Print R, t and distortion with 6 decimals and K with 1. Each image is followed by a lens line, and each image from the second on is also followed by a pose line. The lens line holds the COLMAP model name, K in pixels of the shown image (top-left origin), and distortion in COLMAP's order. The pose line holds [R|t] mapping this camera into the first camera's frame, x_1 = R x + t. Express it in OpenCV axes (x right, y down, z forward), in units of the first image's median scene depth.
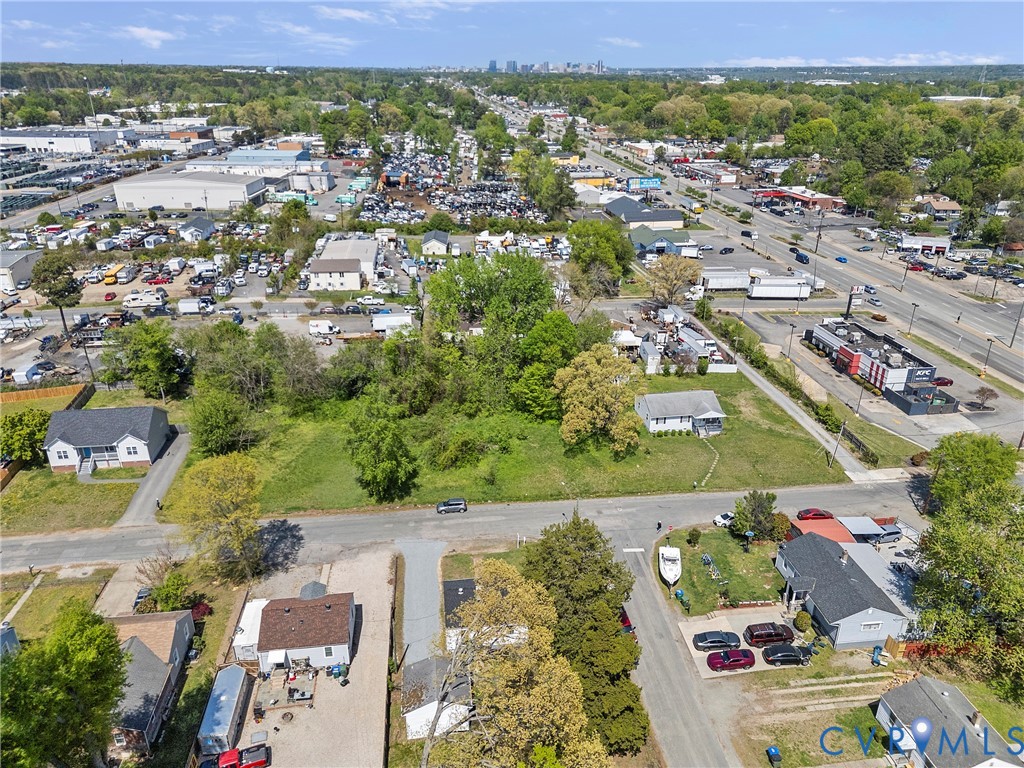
lens RADIAL K [[711.1, 0, 515.2], [0, 711.1, 382.8], [0, 0, 1]] dist [0.057310, -0.046024]
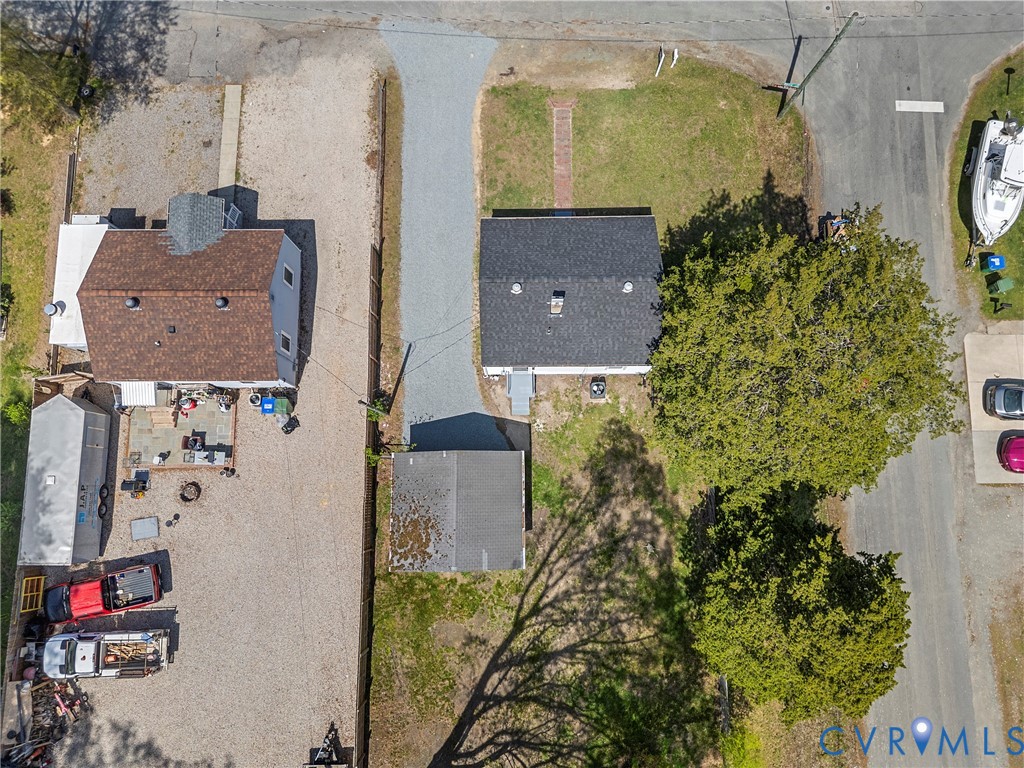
lens RADIAL K [[723.5, 0, 515.6], [0, 723.5, 383.4], [0, 0, 1]] dist [0.060006, -0.048649]
pose [[0.992757, 0.117891, -0.023133, -0.037991], [-0.044347, 0.538546, 0.841428, -0.032598], [0.111655, -0.834308, 0.539873, 0.447641]]
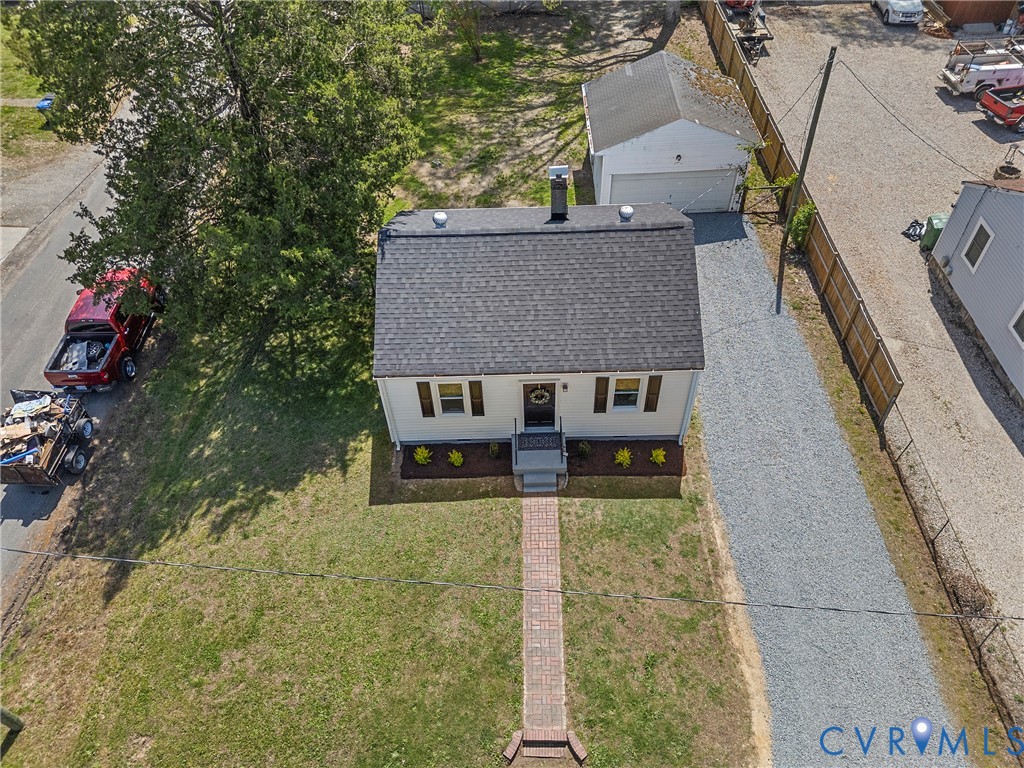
lens RADIAL K [[733.8, 0, 515.0], [0, 733.8, 381.5], [0, 0, 1]] dist [0.055070, -0.039837]
pose [[-0.991705, -0.070625, 0.107396, -0.043879], [0.078310, 0.330592, 0.940519, 0.033269], [-0.101928, 0.941127, -0.322319, 0.724456]]
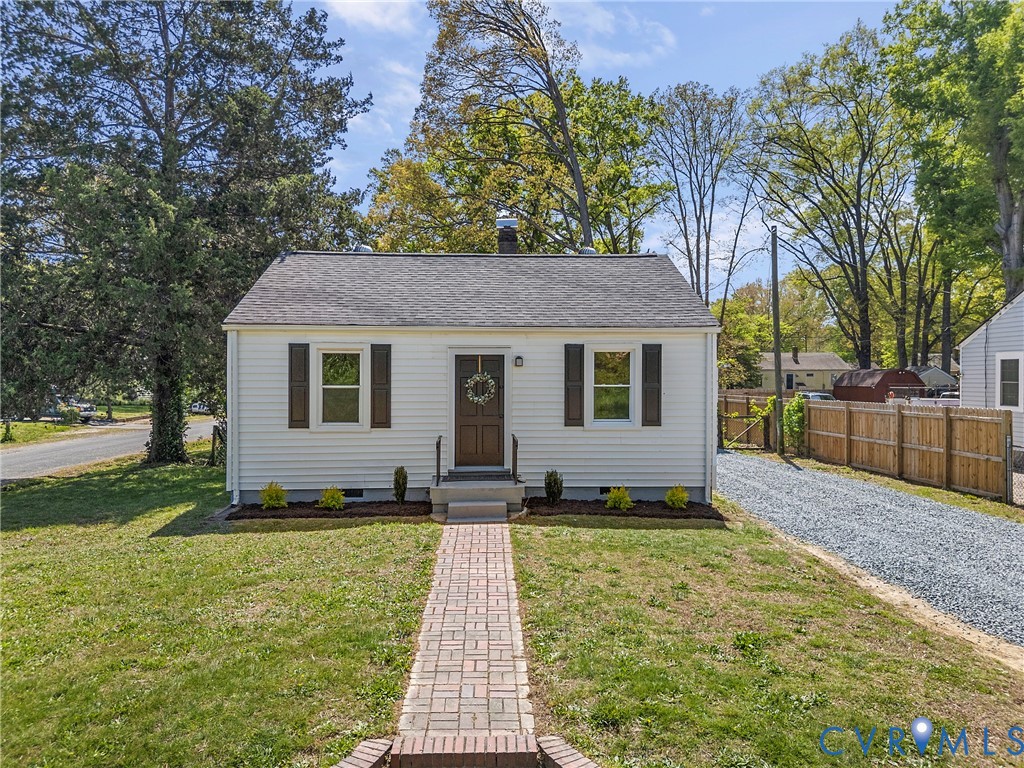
lens RADIAL K [[723.5, 0, 515.6], [0, 723.5, 383.4], [0, 0, 1]] dist [0.060006, -0.048649]
pose [[-0.997158, -0.006464, 0.075057, -0.045005], [0.024893, 0.912074, 0.409270, 0.148107], [-0.071103, 0.409975, -0.909321, 0.769509]]
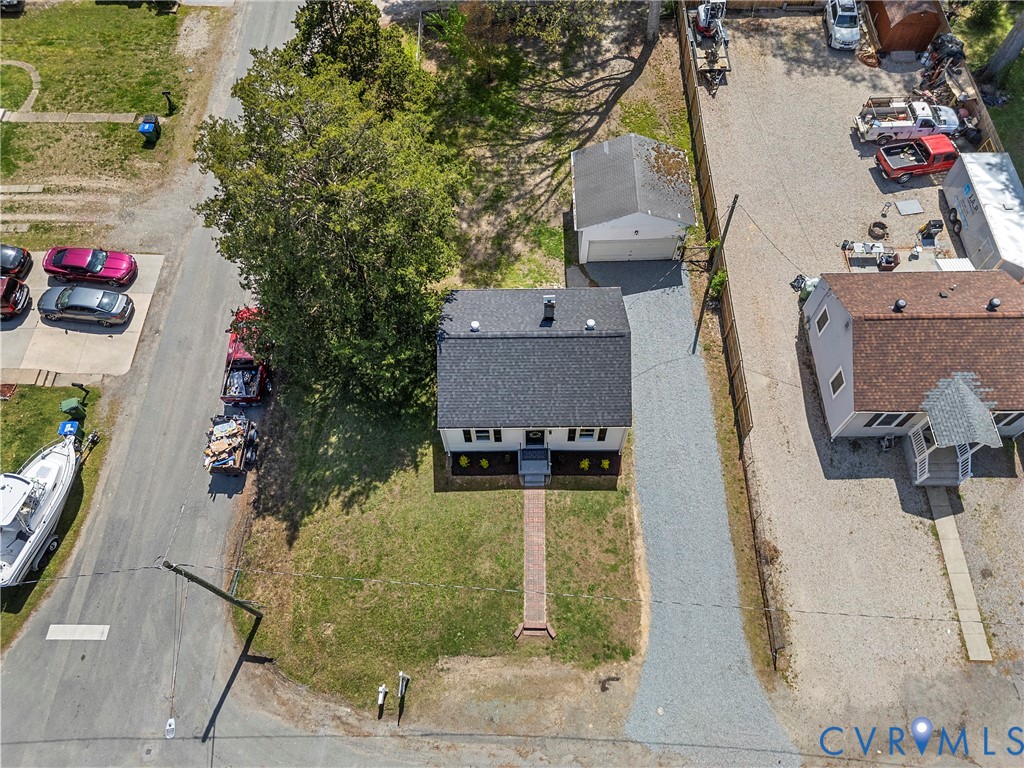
lens RADIAL K [[725.0, 0, 514.1], [0, 725.0, 382.4], [0, 0, 1]] dist [0.072268, -0.067406]
pose [[-0.991471, -0.102919, 0.079953, -0.043857], [0.071421, 0.084073, 0.993897, -0.085909], [-0.109013, 0.991130, -0.076006, 0.675401]]
